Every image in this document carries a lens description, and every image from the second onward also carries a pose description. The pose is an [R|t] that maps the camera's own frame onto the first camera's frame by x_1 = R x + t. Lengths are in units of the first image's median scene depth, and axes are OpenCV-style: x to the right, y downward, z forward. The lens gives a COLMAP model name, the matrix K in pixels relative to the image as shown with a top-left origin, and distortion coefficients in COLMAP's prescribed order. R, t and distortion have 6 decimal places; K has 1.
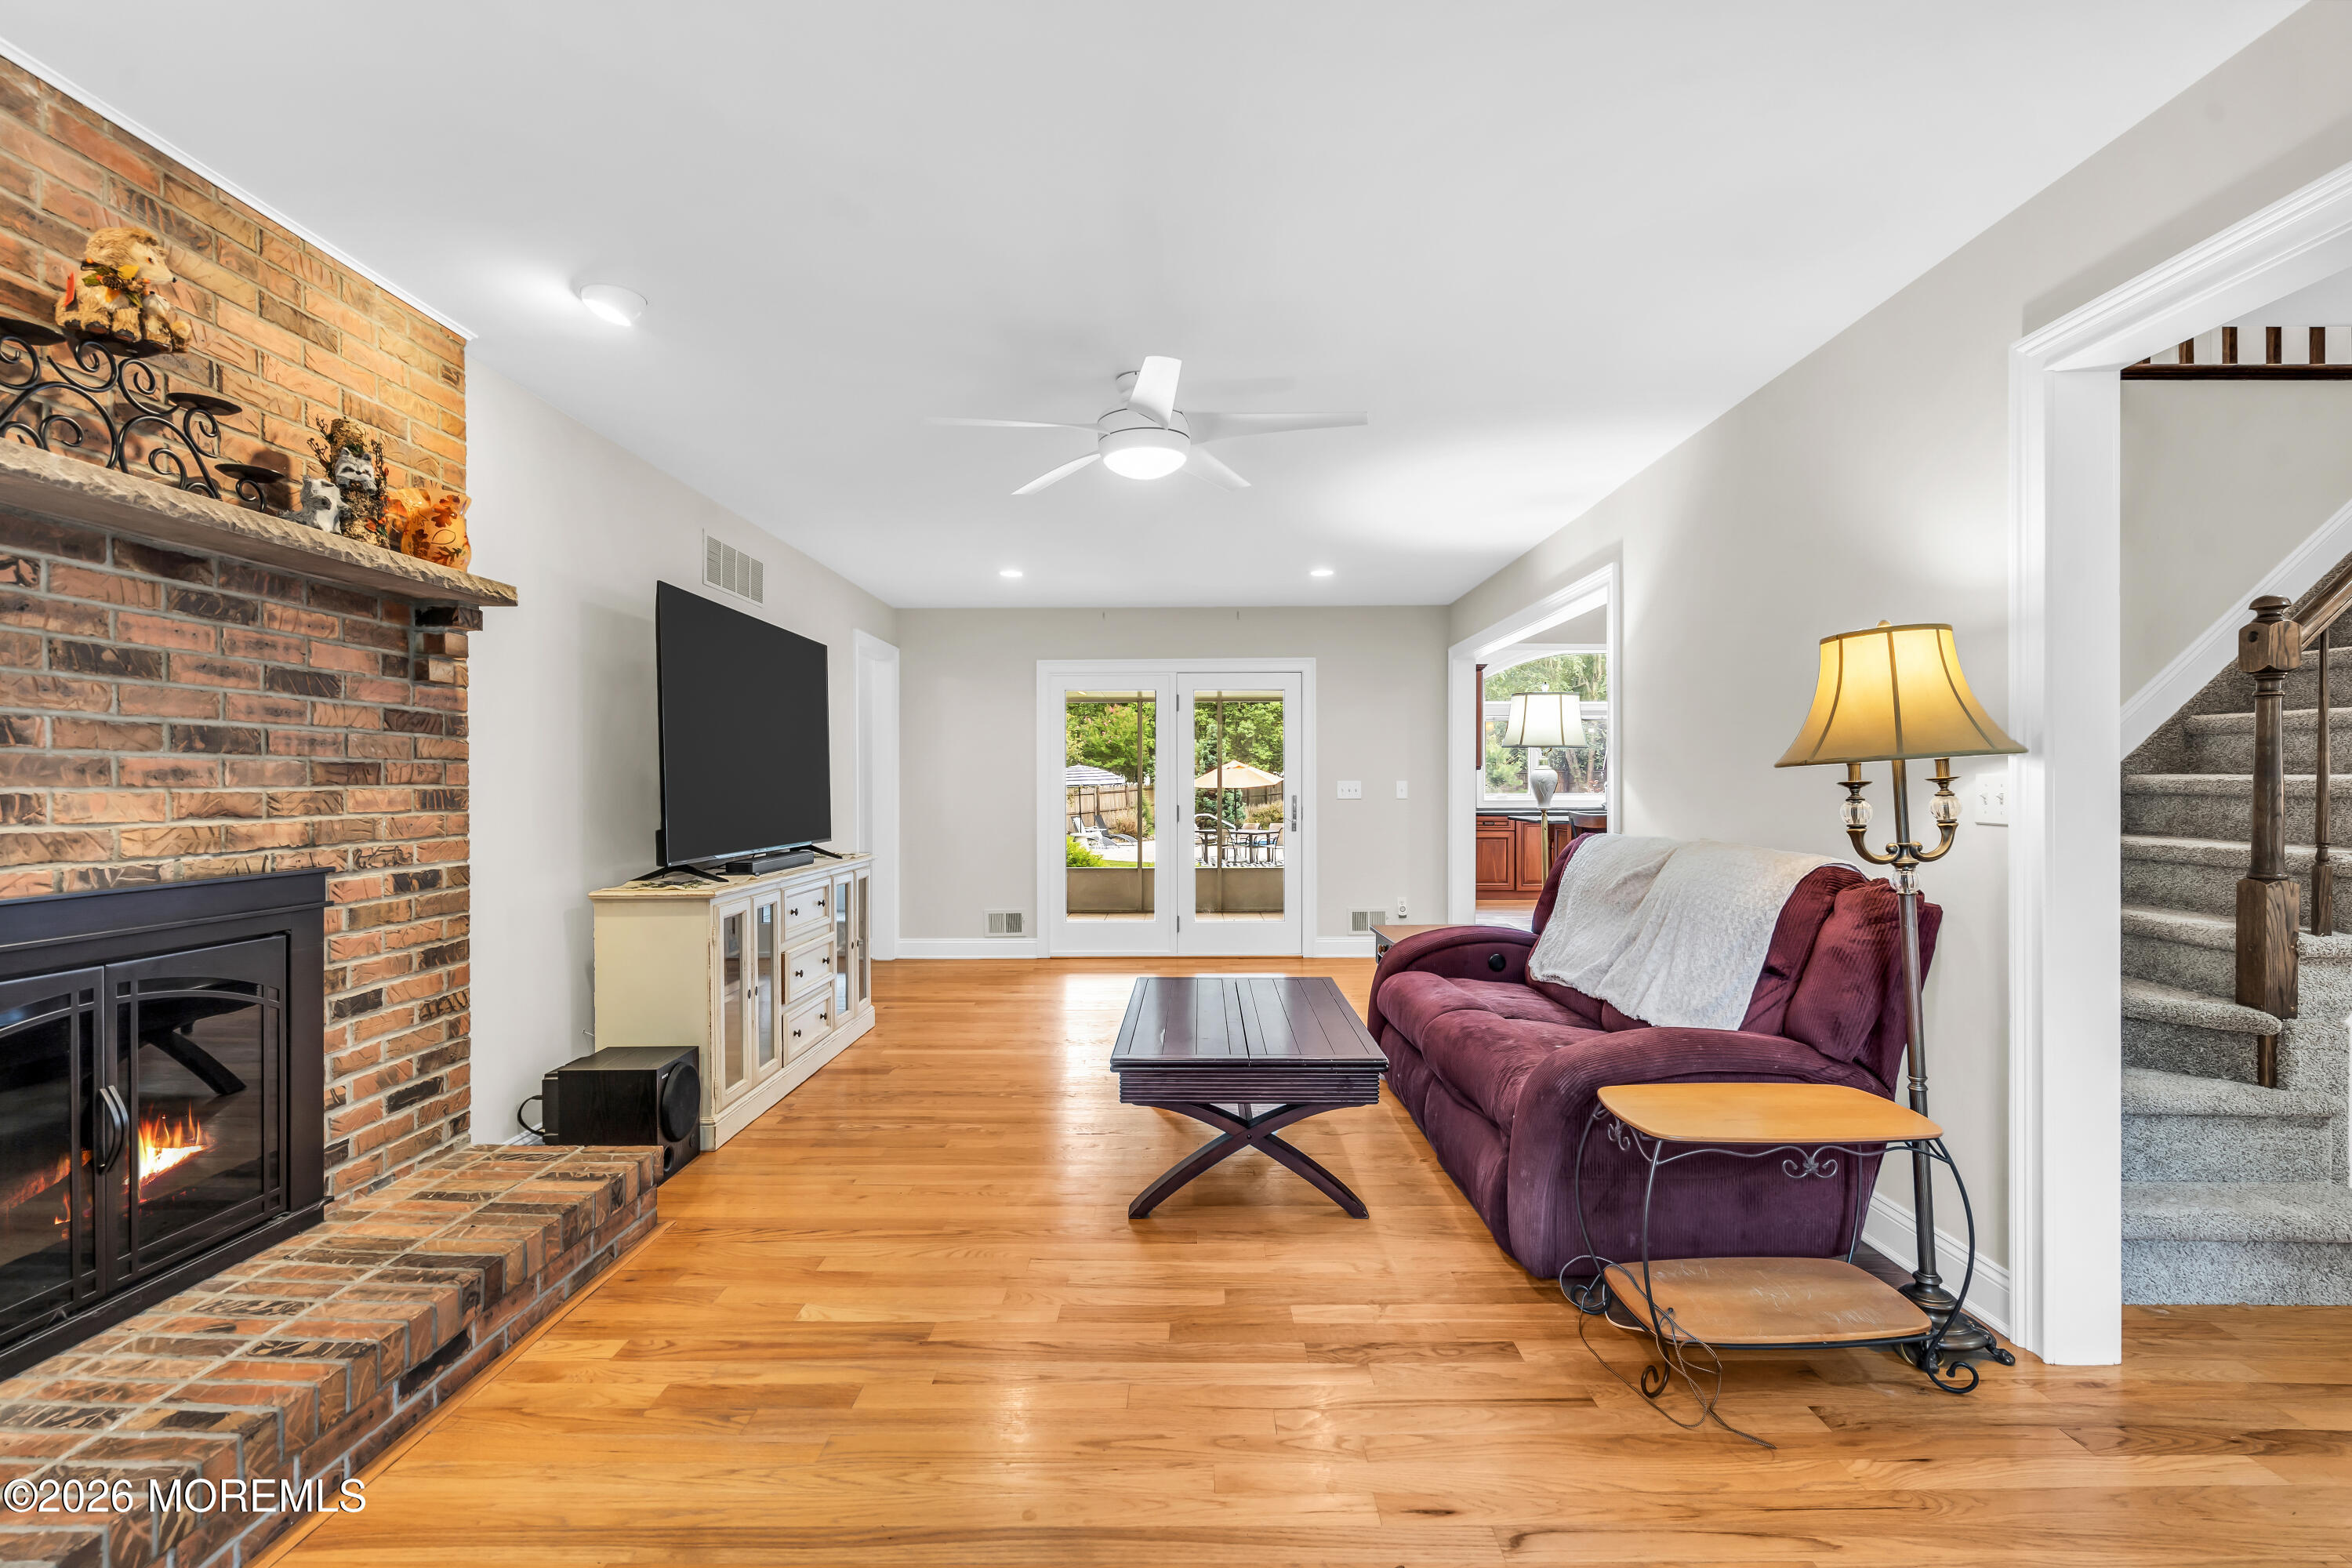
lens RADIAL K [[1073.3, 0, 1171.8], [0, 1073.3, 784.7], [0, 0, 1]] dist [-0.004742, 0.002145]
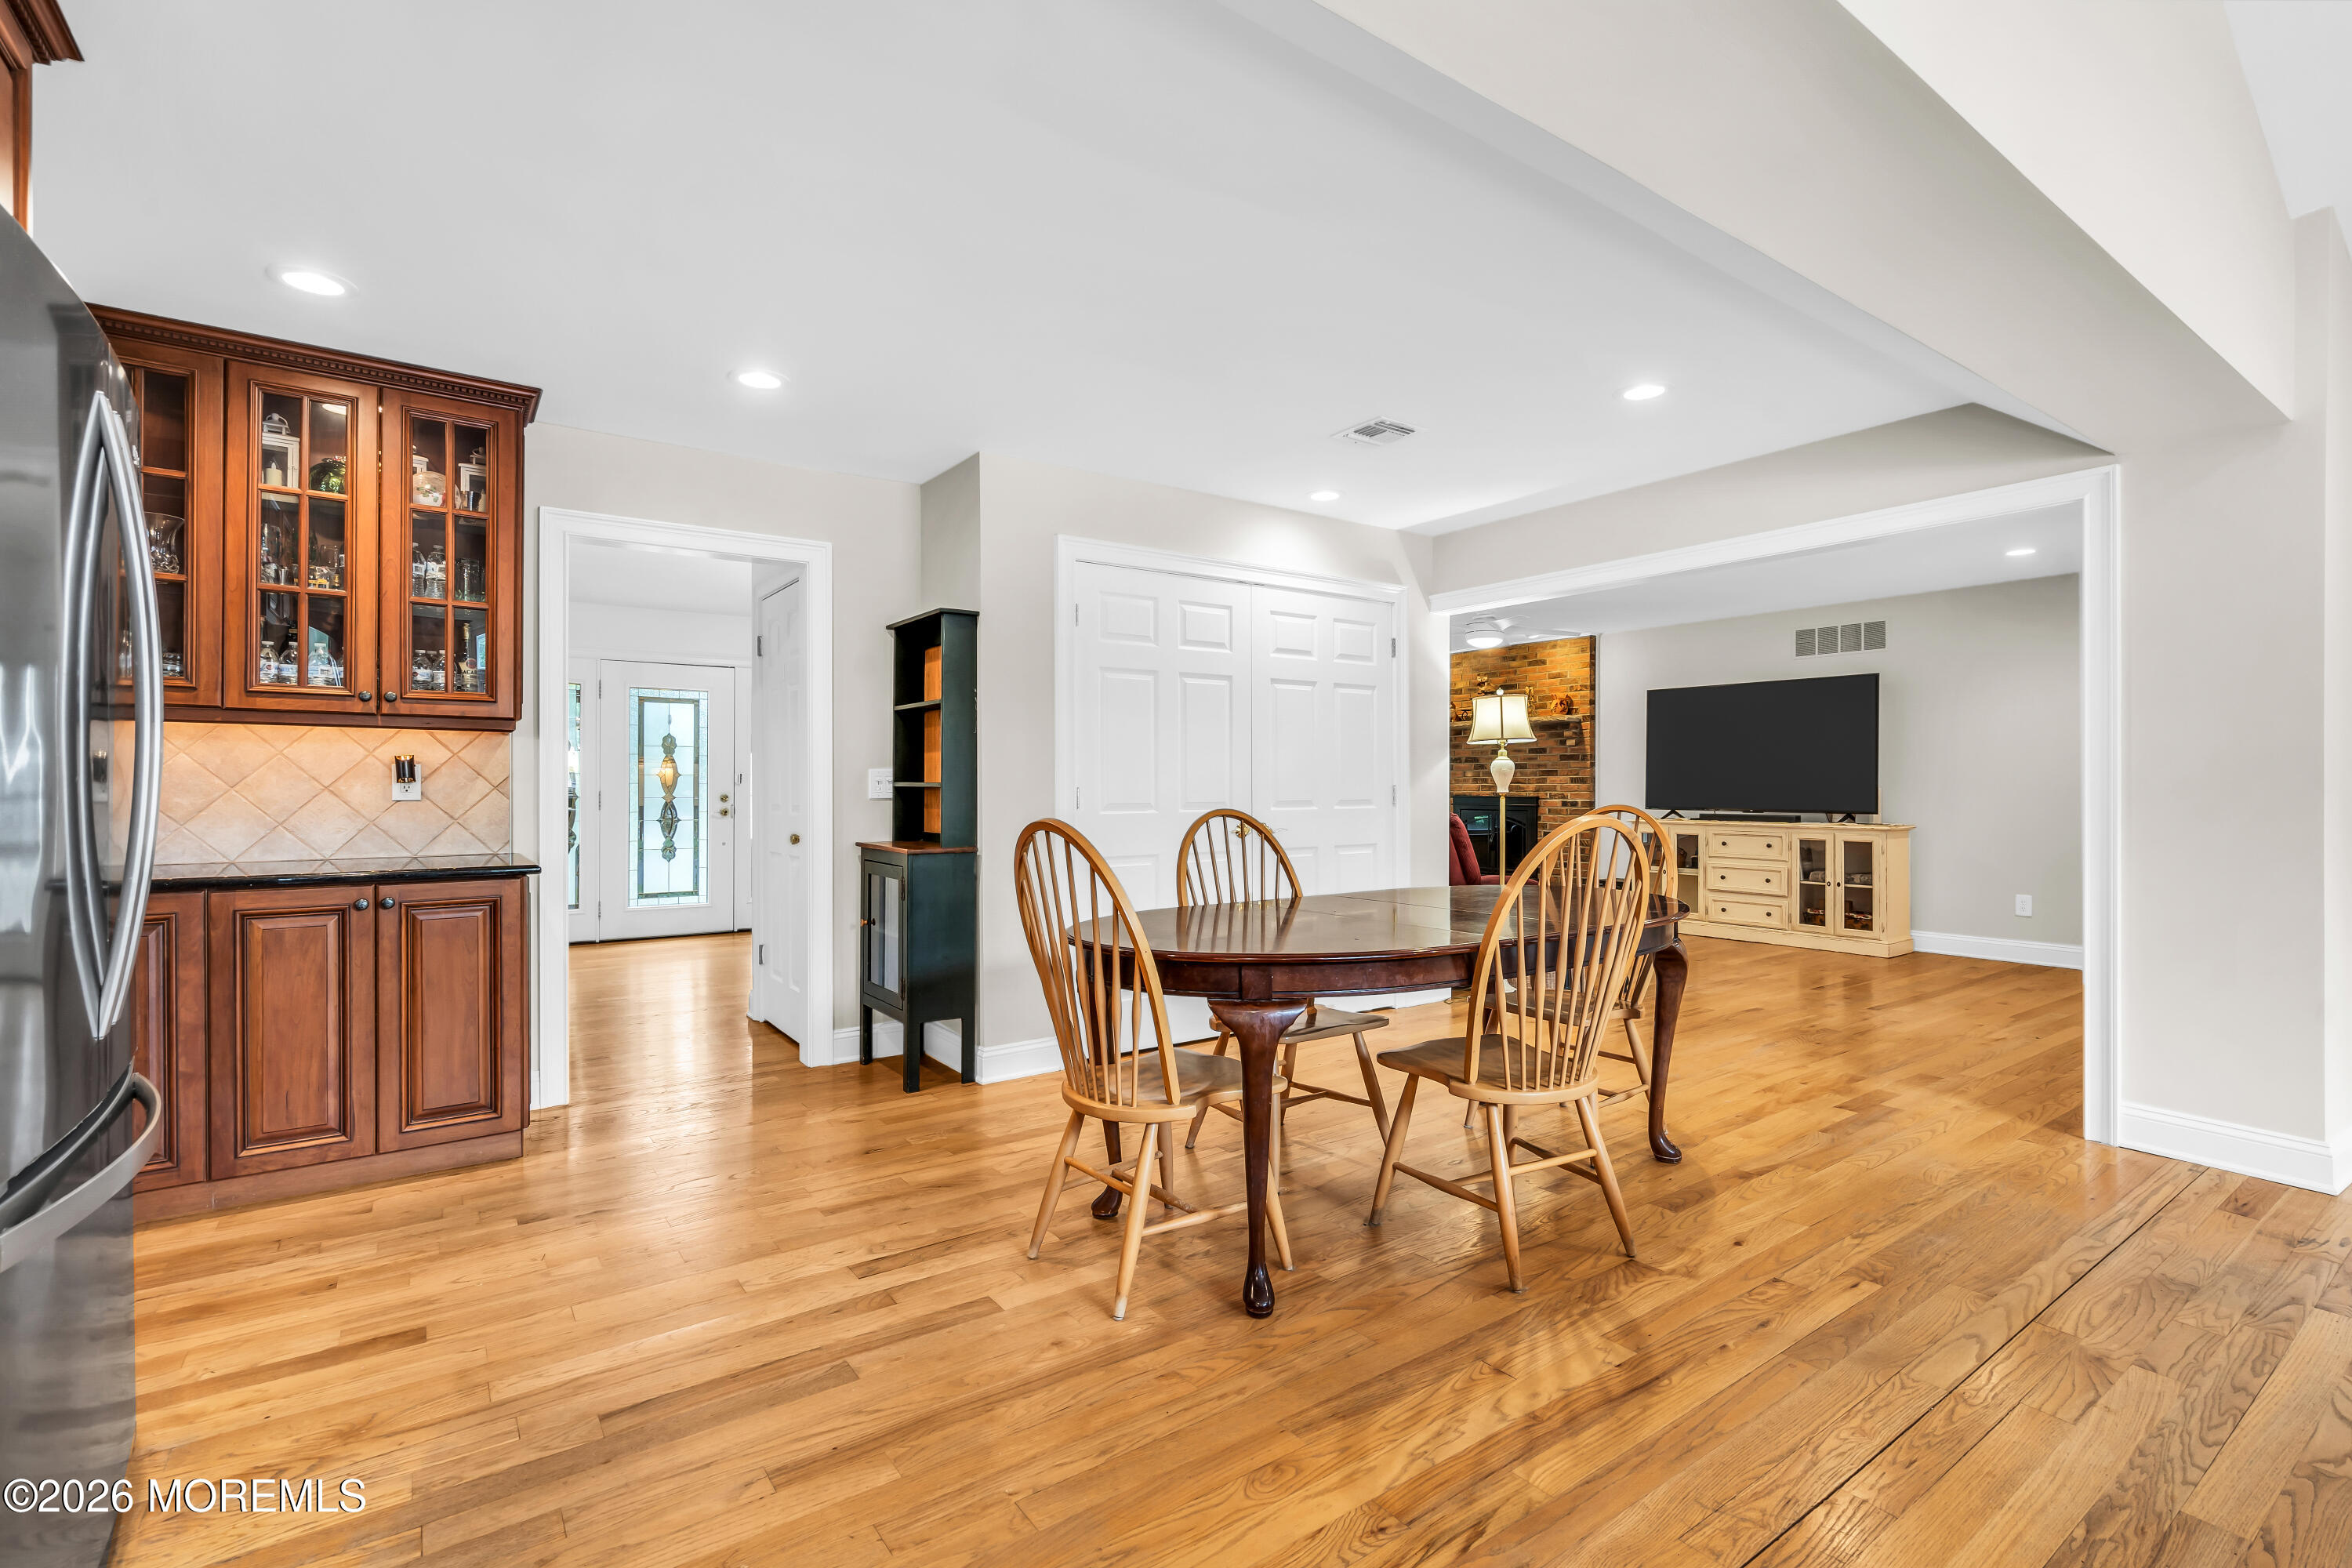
lens RADIAL K [[1073.3, 0, 1194.7], [0, 1073.3, 780.9], [0, 0, 1]] dist [-0.004742, 0.002145]
pose [[-0.807203, 0.002126, -0.590269, 2.520428], [0.002495, 0.999997, 0.000190, 0.013452], [0.590268, -0.001319, -0.807206, 3.359456]]
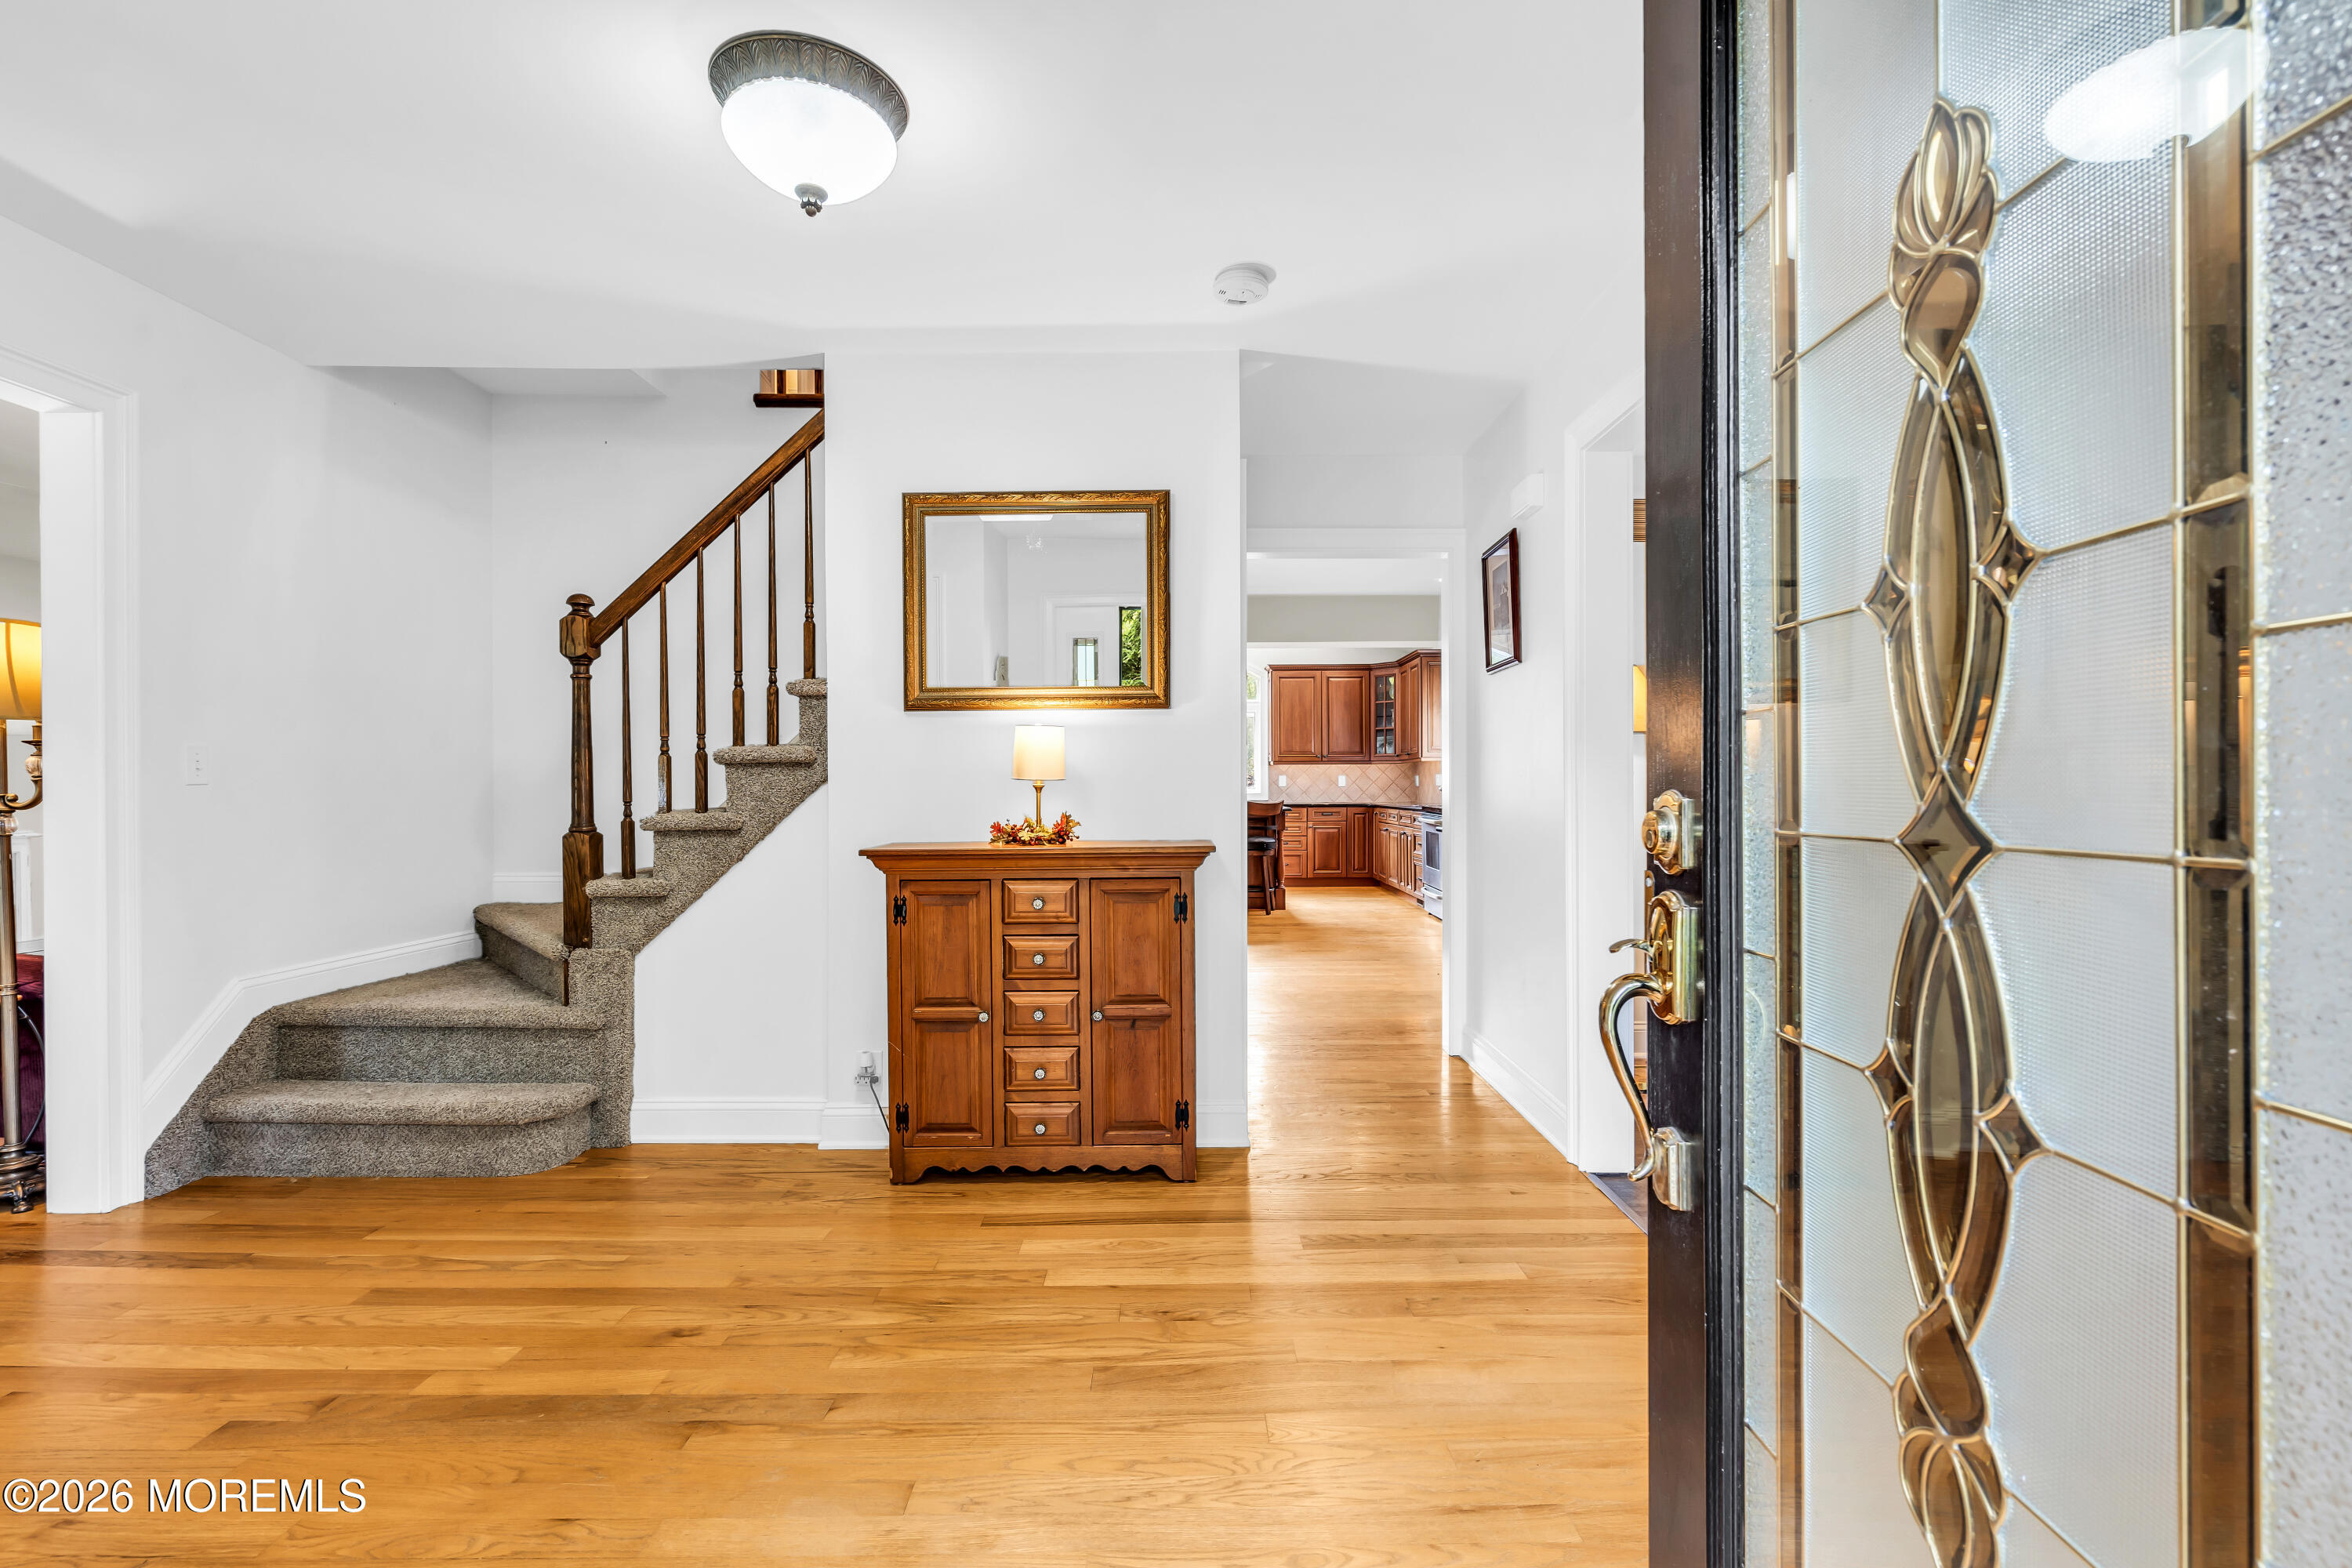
lens RADIAL K [[1073.3, 0, 1186.5], [0, 1073.3, 781.8], [0, 0, 1]] dist [-0.004742, 0.002145]
pose [[0.999857, 0.000710, 0.016888, 1.872614], [-0.000606, 0.999981, -0.006150, 0.043149], [-0.016892, 0.006139, 0.999838, -0.242375]]
